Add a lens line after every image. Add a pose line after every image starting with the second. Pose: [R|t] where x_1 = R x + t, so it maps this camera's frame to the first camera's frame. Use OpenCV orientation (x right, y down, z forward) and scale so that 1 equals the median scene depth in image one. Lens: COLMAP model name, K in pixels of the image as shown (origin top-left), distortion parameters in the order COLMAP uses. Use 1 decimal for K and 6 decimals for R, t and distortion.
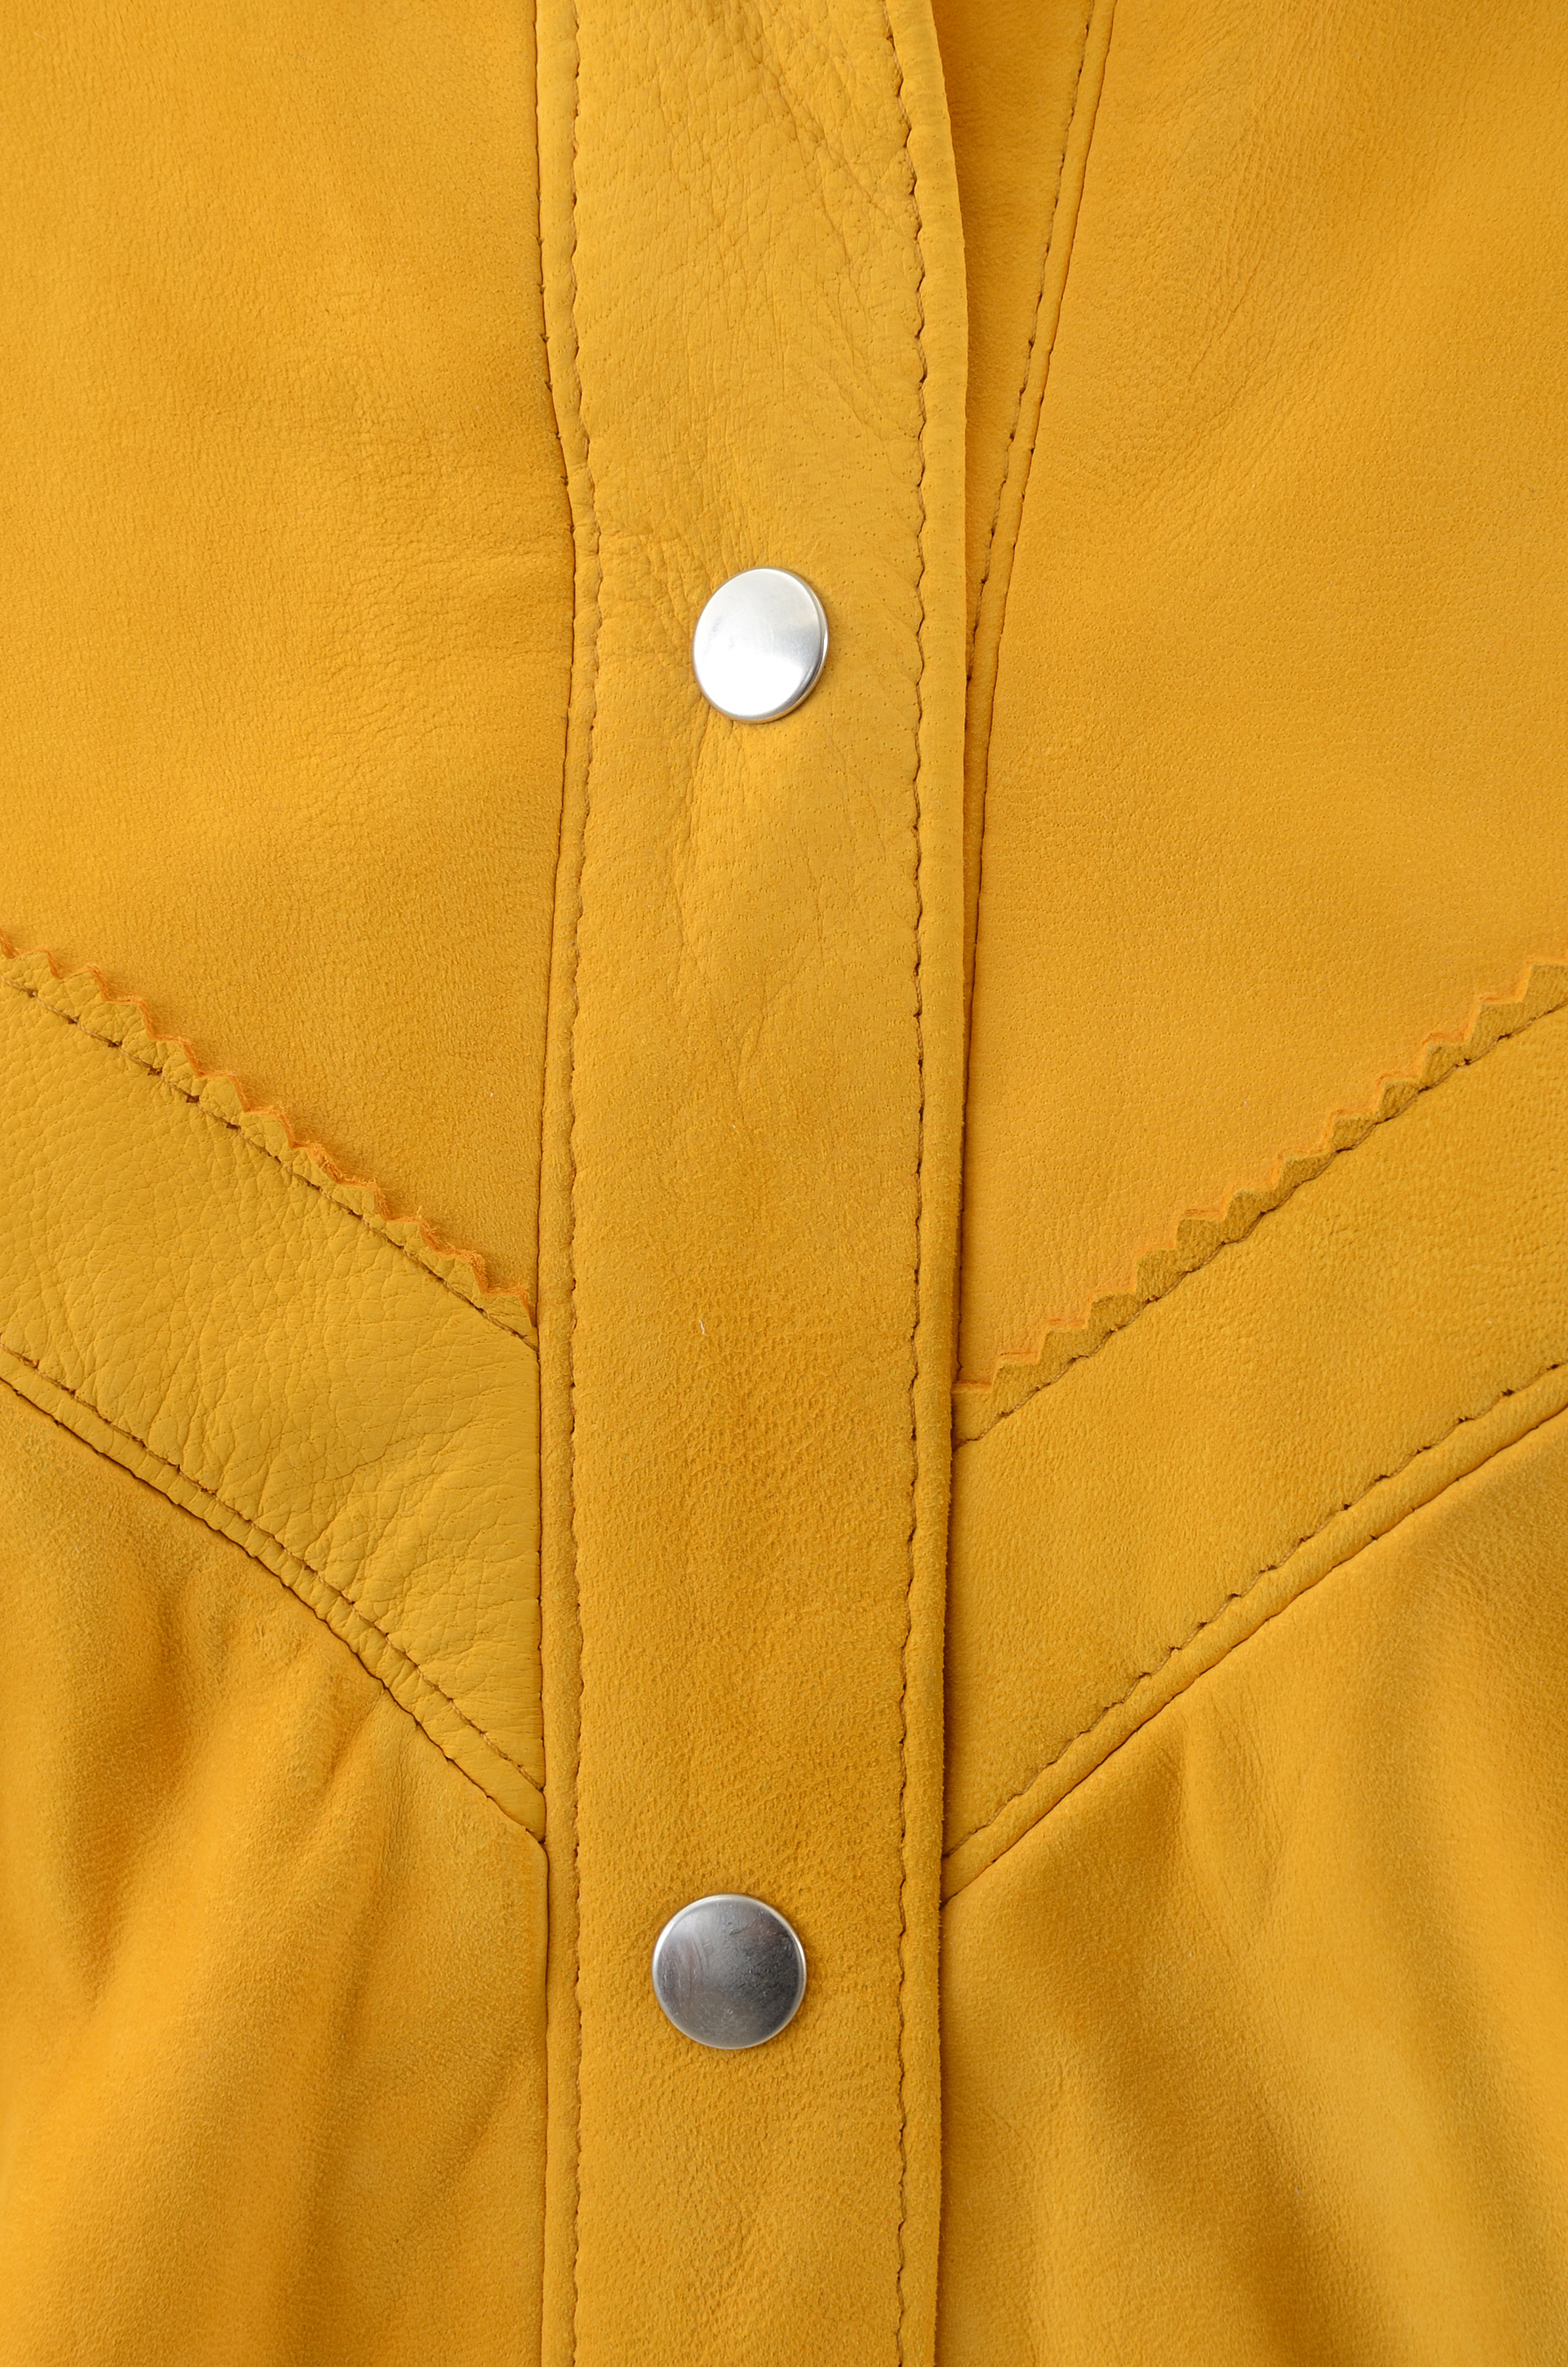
lens RADIAL K [[7726.5, 0, 784.6], [0, 7726.5, 1253.1], [0, 0, 1]] dist [0.618516, 1.928200]
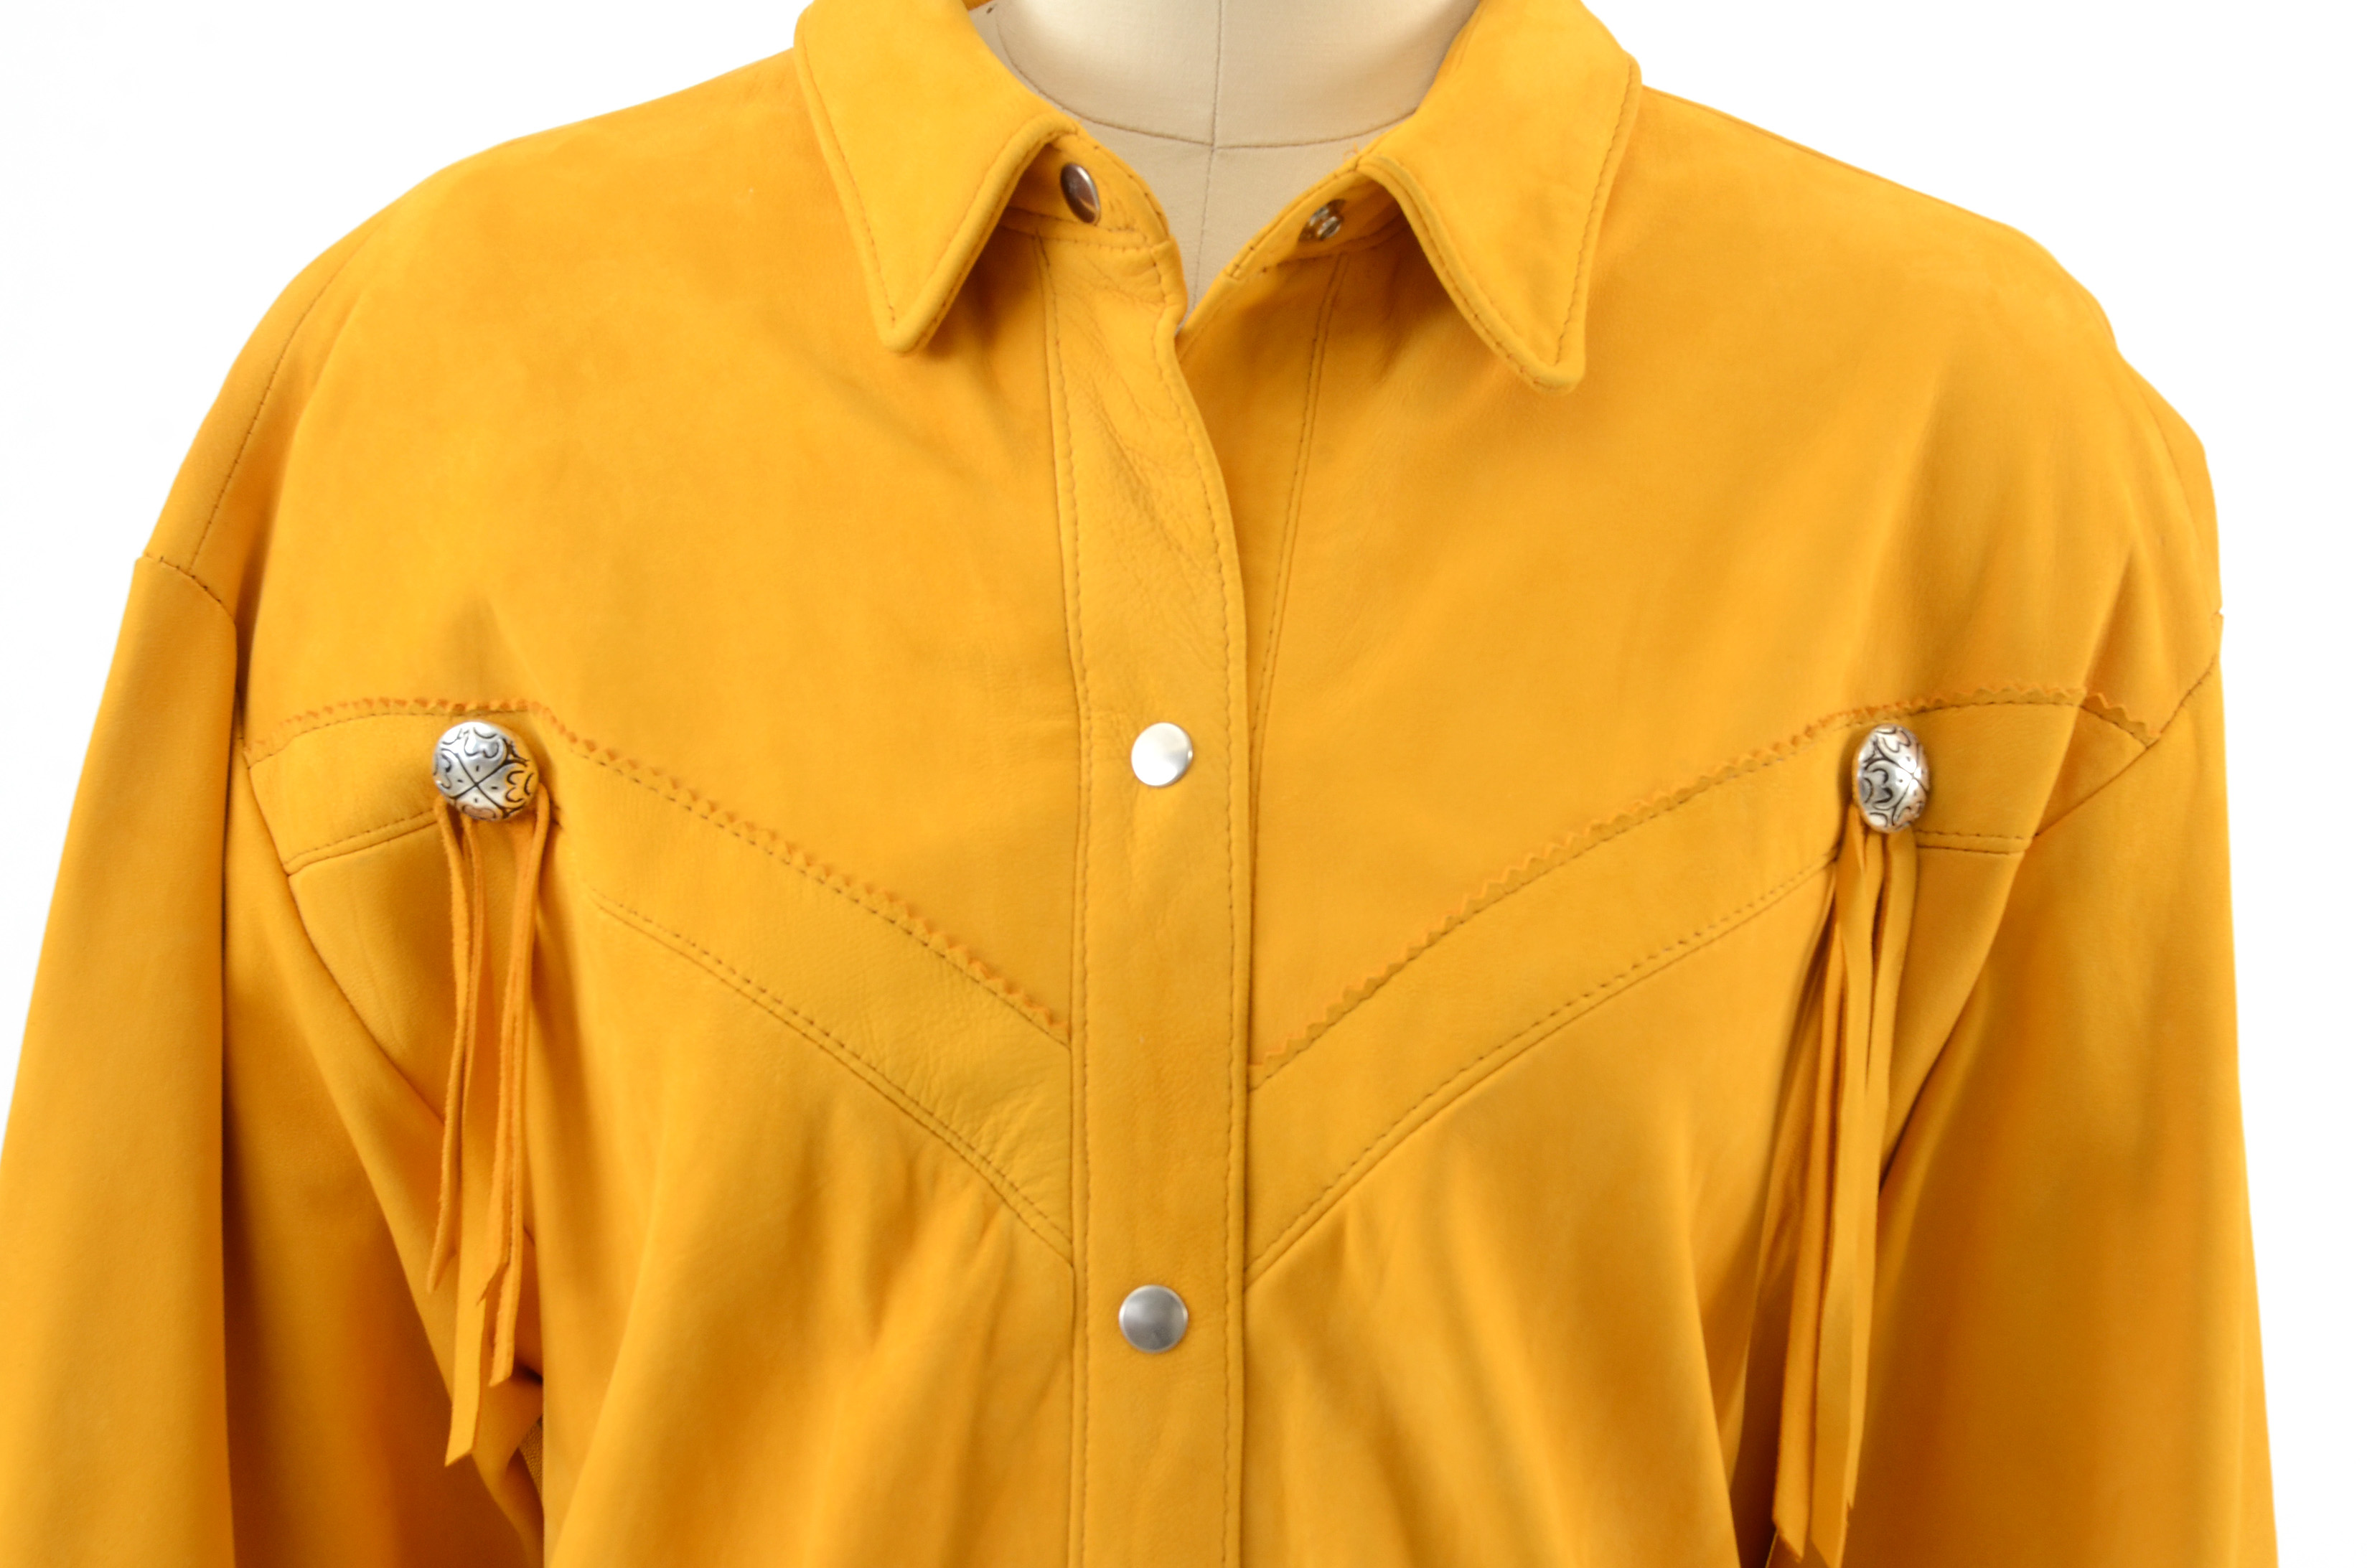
lens RADIAL K [[7831.0, 0, 1183.5], [0, 7831.0, 784.0], [0, 0, 1]] dist [0.783463, 0.387103]
pose [[0.997621, -0.003172, 0.068861, -0.161264], [0.011958, 0.991759, -0.127555, 0.236005], [-0.067889, 0.128075, 0.989438, -1.369386]]
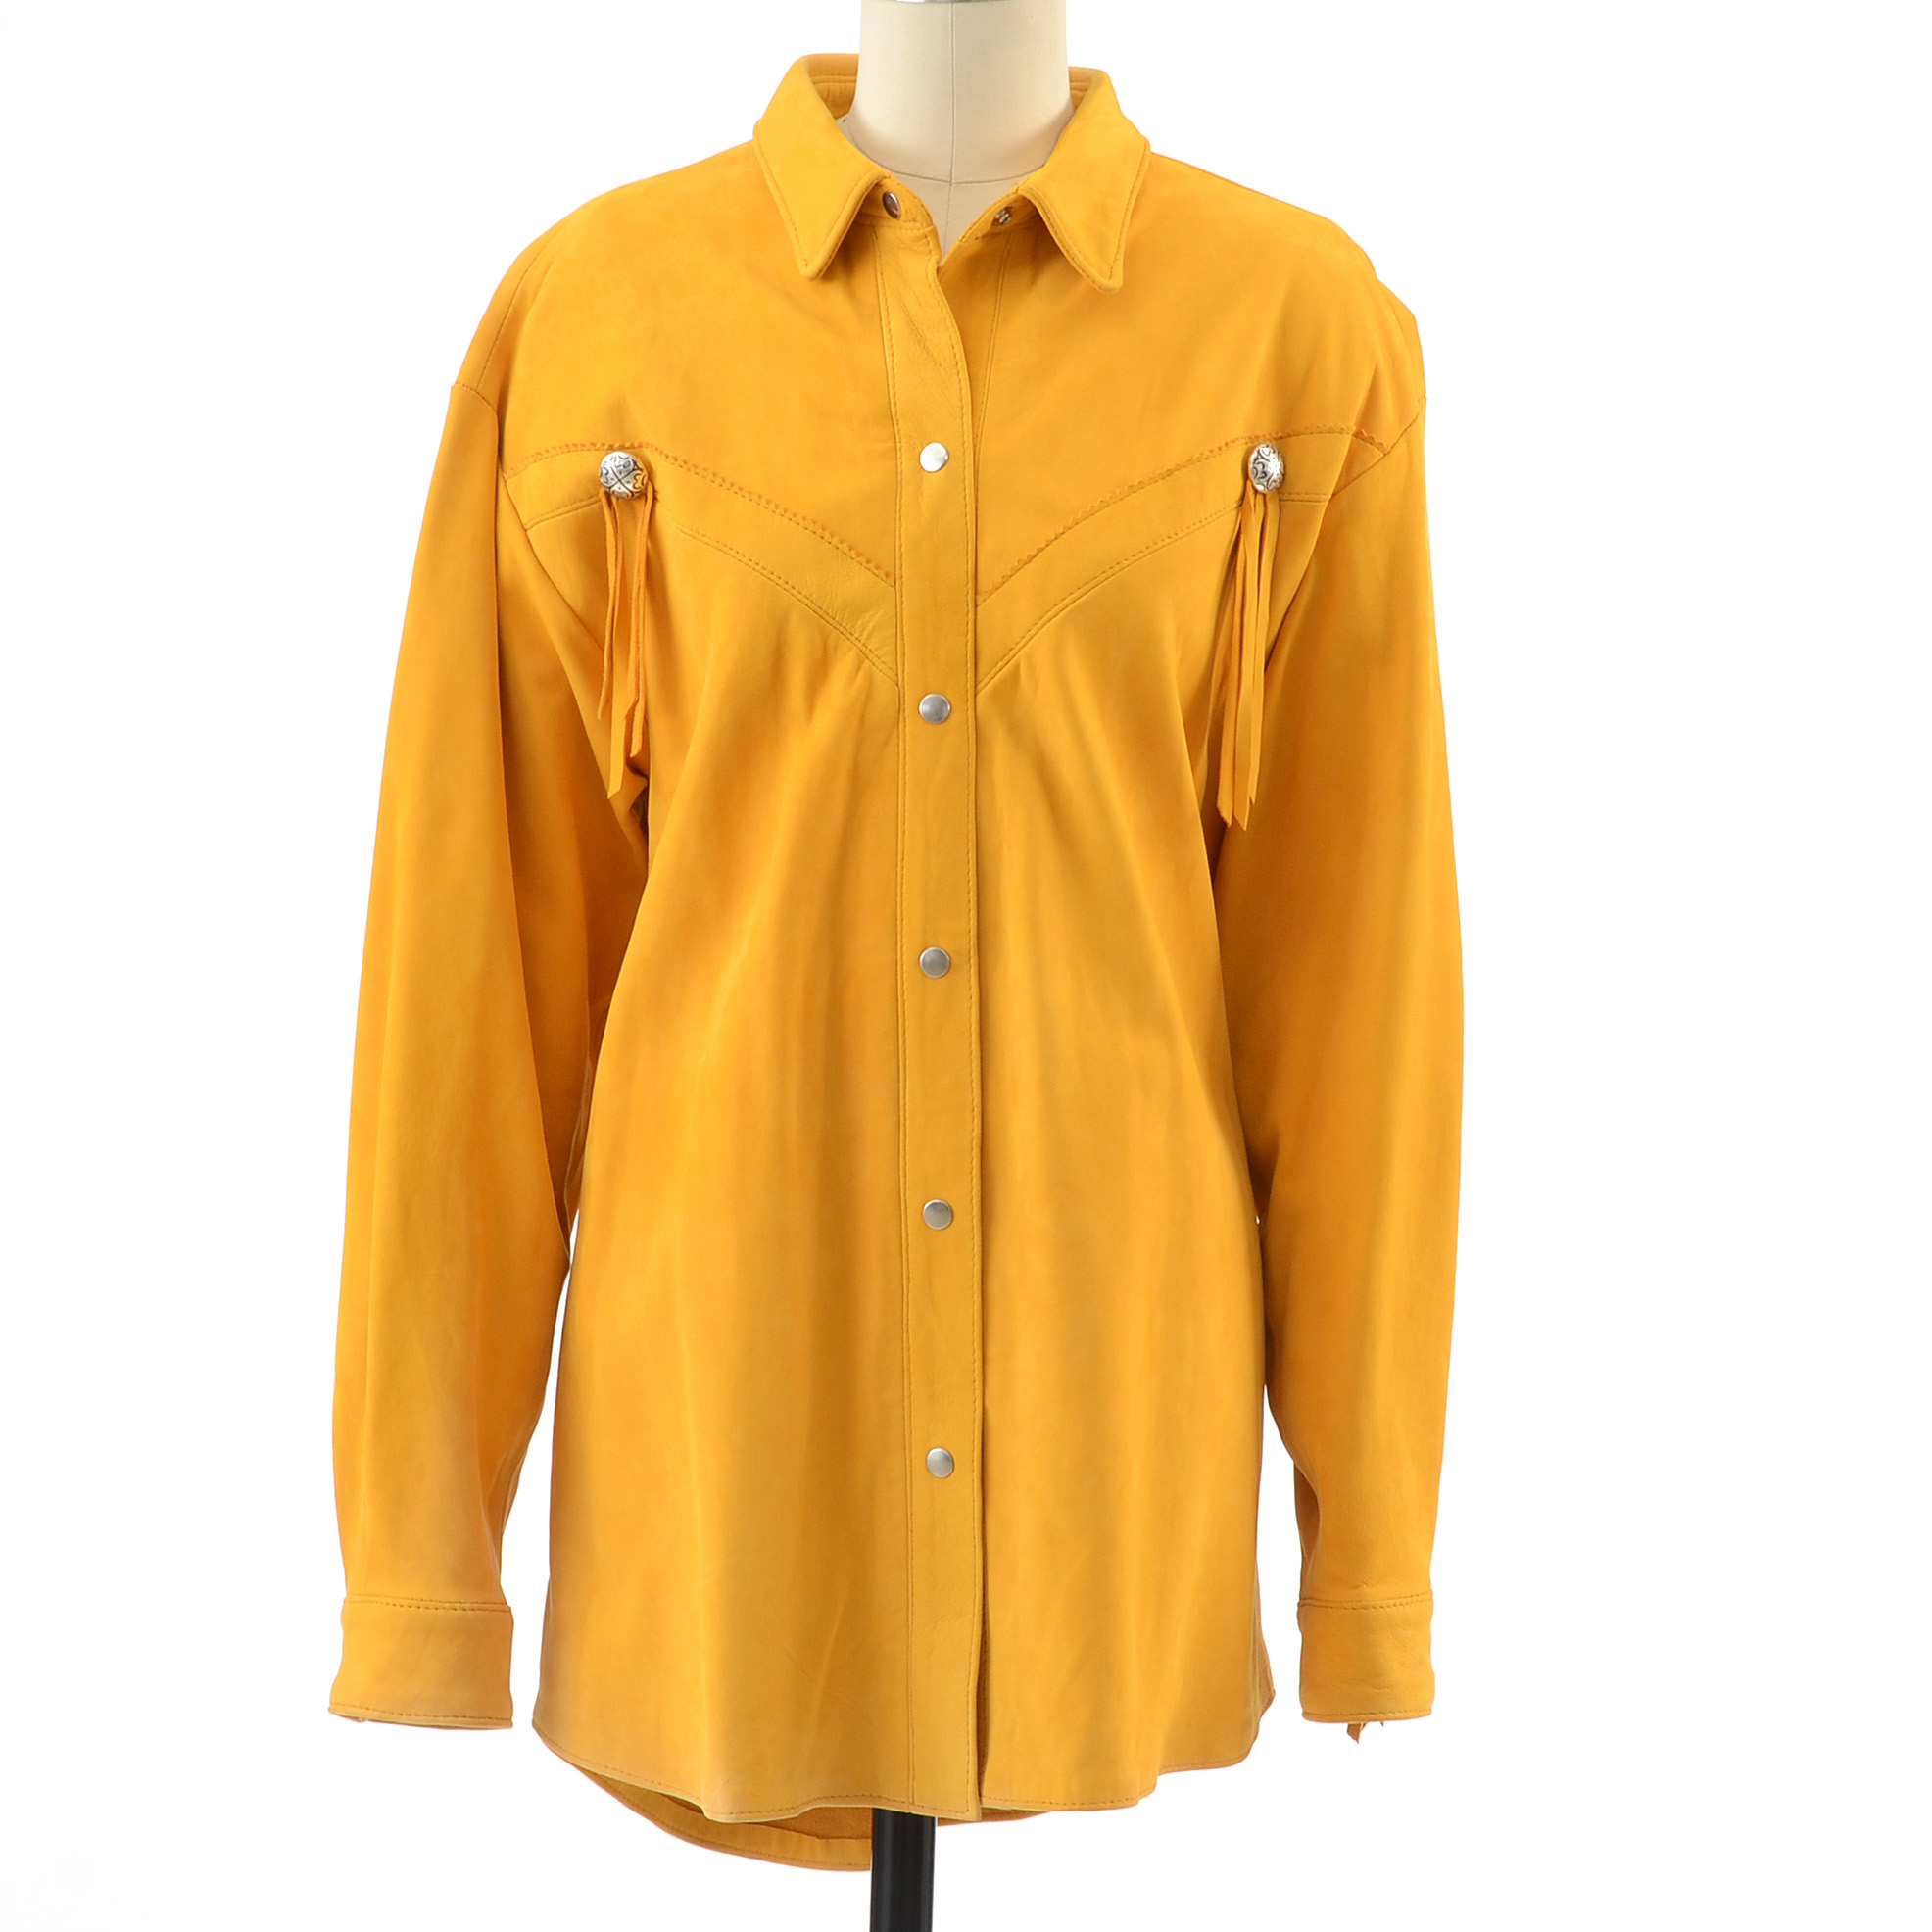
lens RADIAL K [[10240.0, 0, 964.4], [0, 10240.0, 819.8], [0, 0, 1]] dist [0.824549, 7.124064]
pose [[0.996556, -0.018387, 0.080854, -0.549165], [0.029959, 0.989077, -0.144323, 1.168872], [-0.077317, 0.146248, 0.986222, -5.823573]]
